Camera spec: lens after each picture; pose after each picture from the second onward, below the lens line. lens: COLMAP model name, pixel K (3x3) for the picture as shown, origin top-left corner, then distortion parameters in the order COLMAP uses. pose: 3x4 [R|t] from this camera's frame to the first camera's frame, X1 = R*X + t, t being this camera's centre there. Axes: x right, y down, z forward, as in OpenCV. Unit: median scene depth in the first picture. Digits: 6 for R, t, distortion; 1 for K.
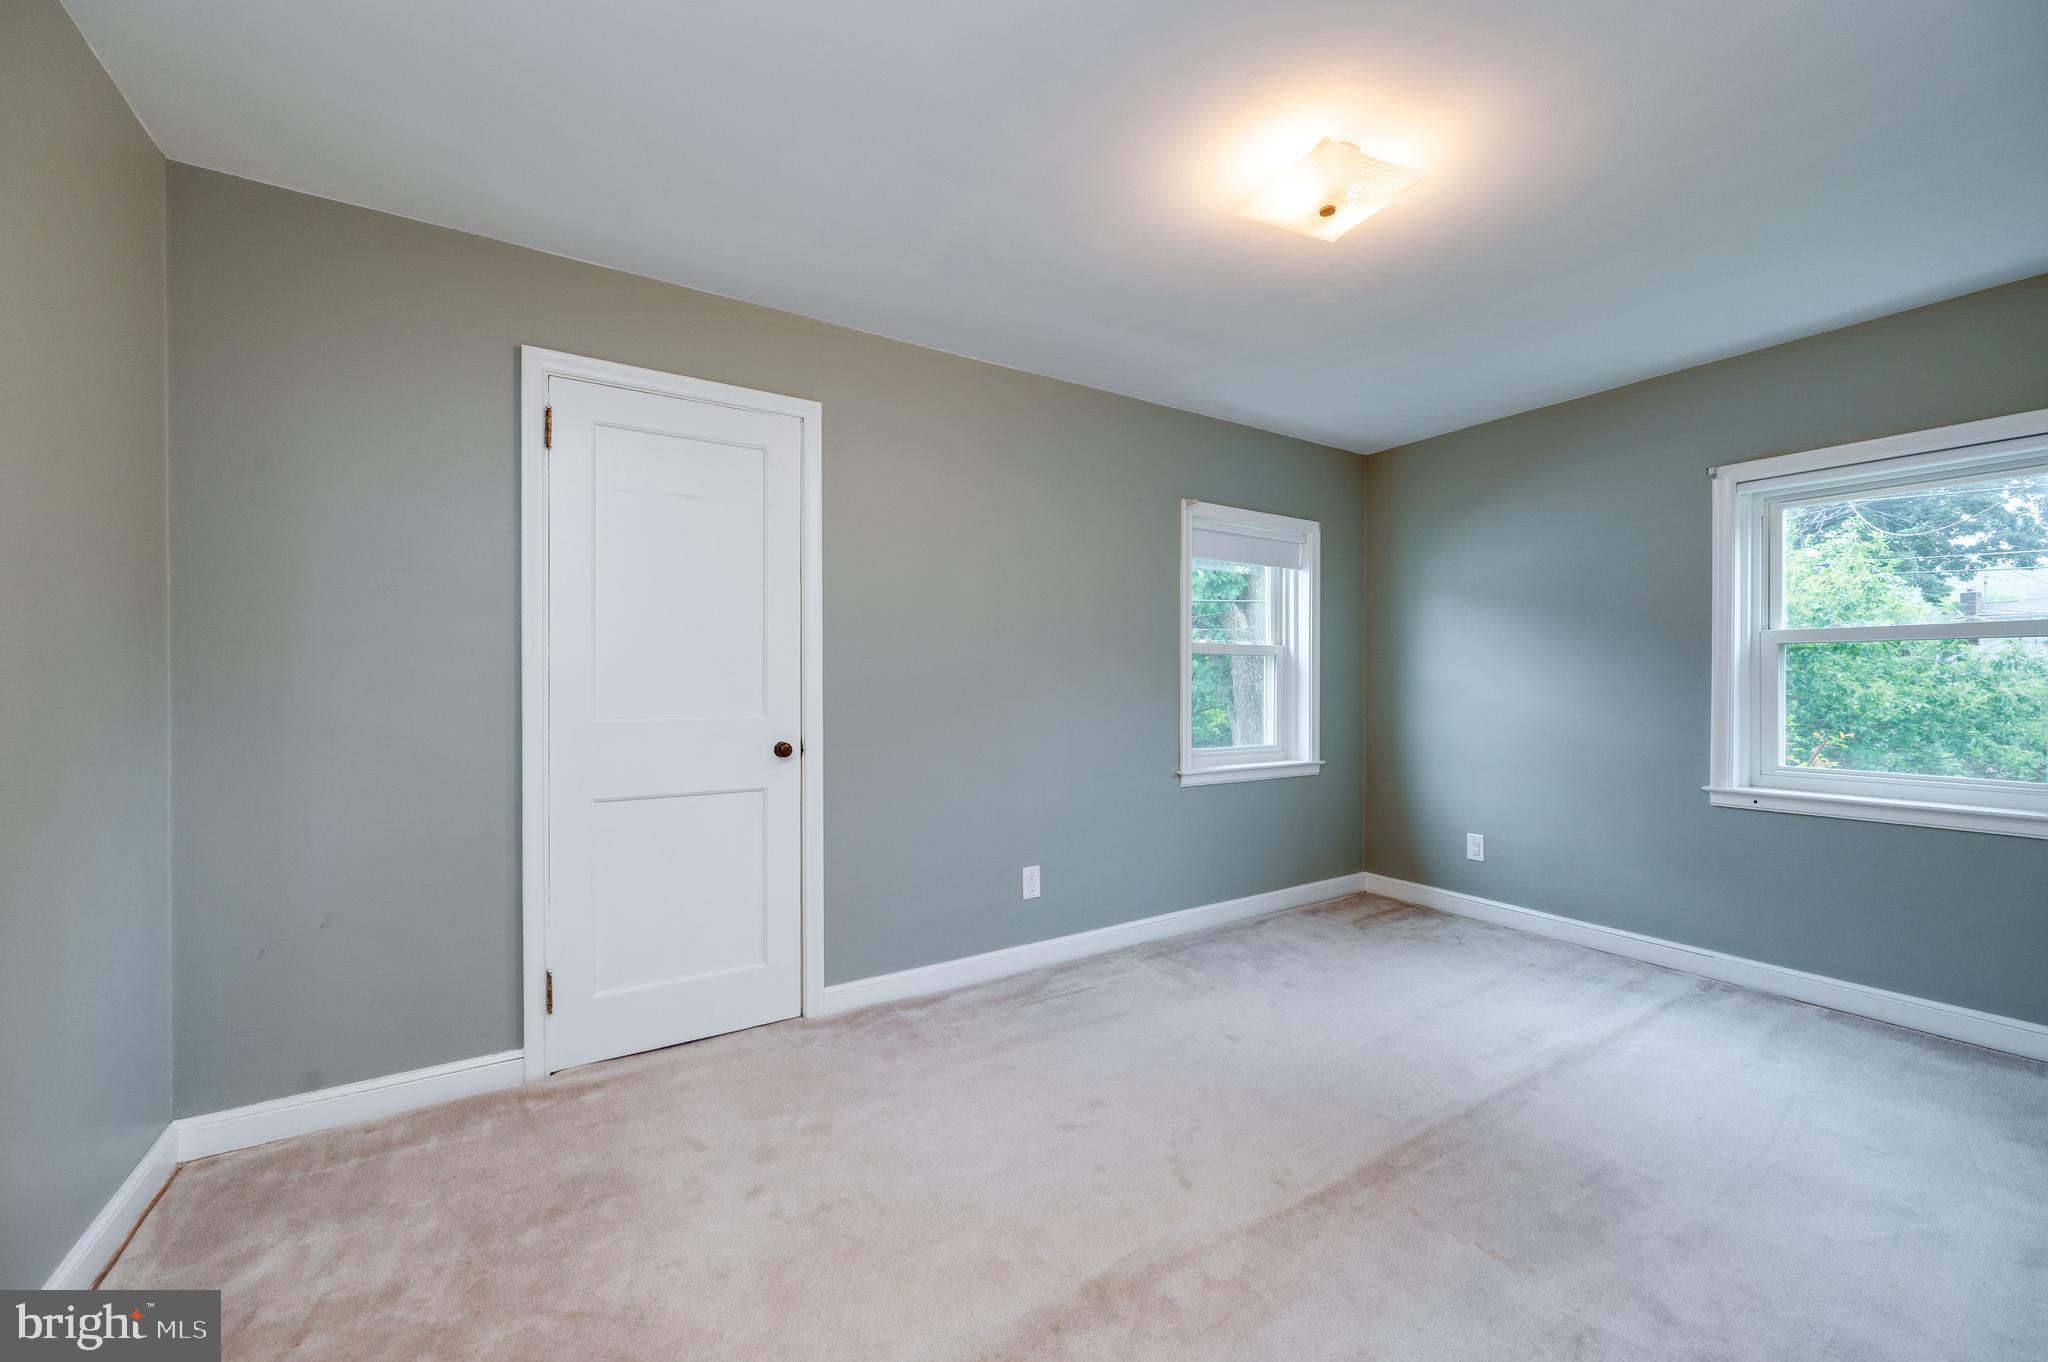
lens RADIAL K [[819.0, 0, 1028.6], [0, 819.0, 682.1], [0, 0, 1]] dist [-0.000934, -0.000183]
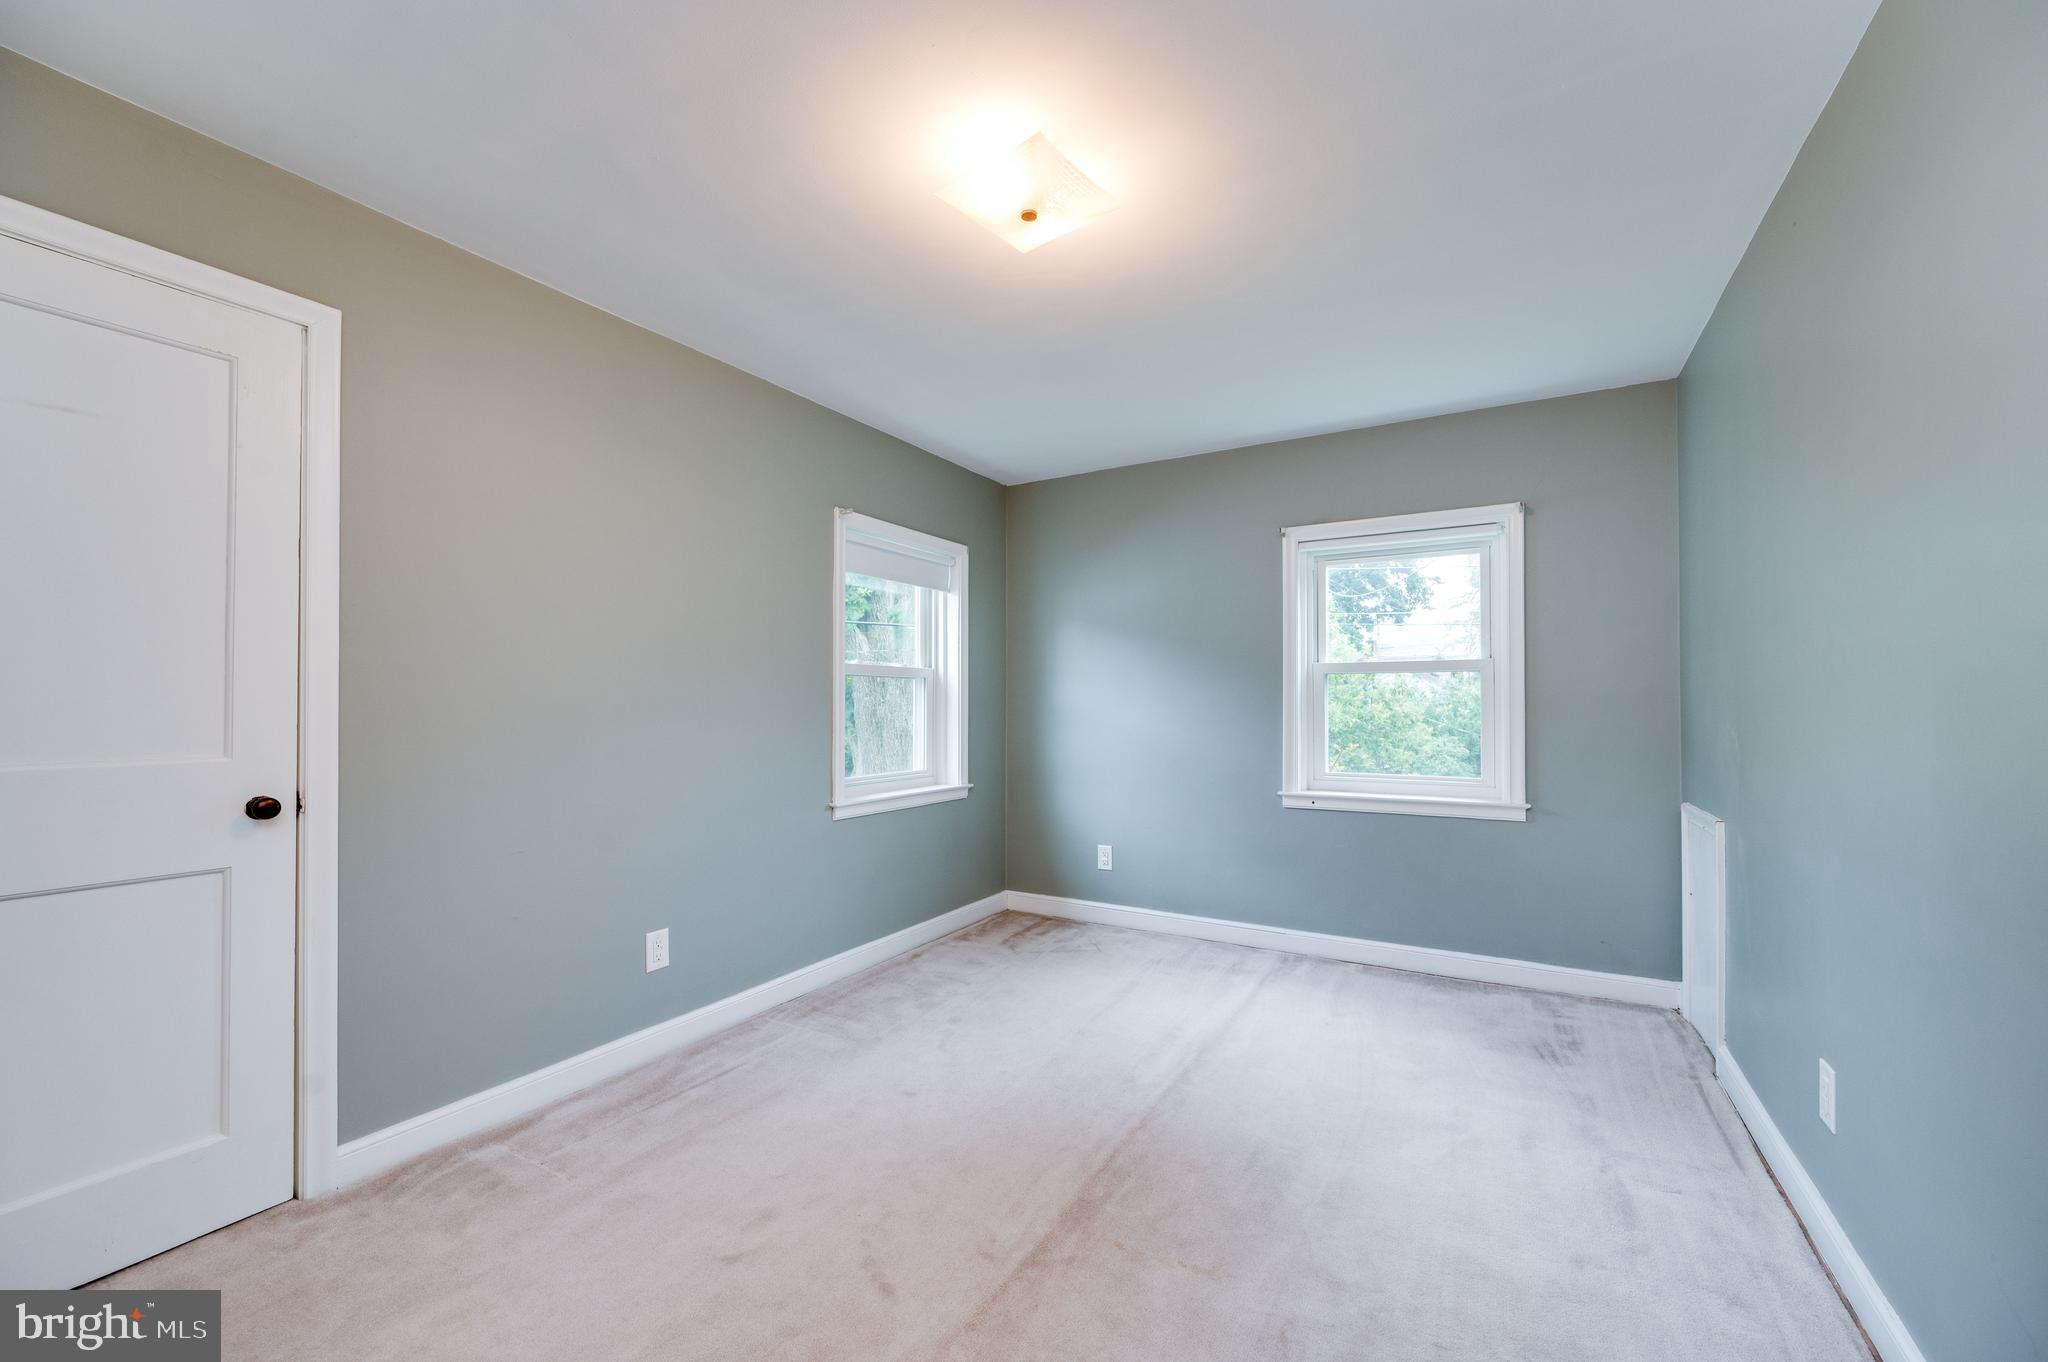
lens RADIAL K [[807.4, 0, 1026.4], [0, 807.4, 691.3], [0, 0, 1]] dist [-0.001565, -0.000363]
pose [[0.885870, 0.005318, 0.463902, -0.047244], [0.002239, 0.999874, -0.015739, -0.001673], [-0.463927, 0.014982, 0.885747, 0.108884]]
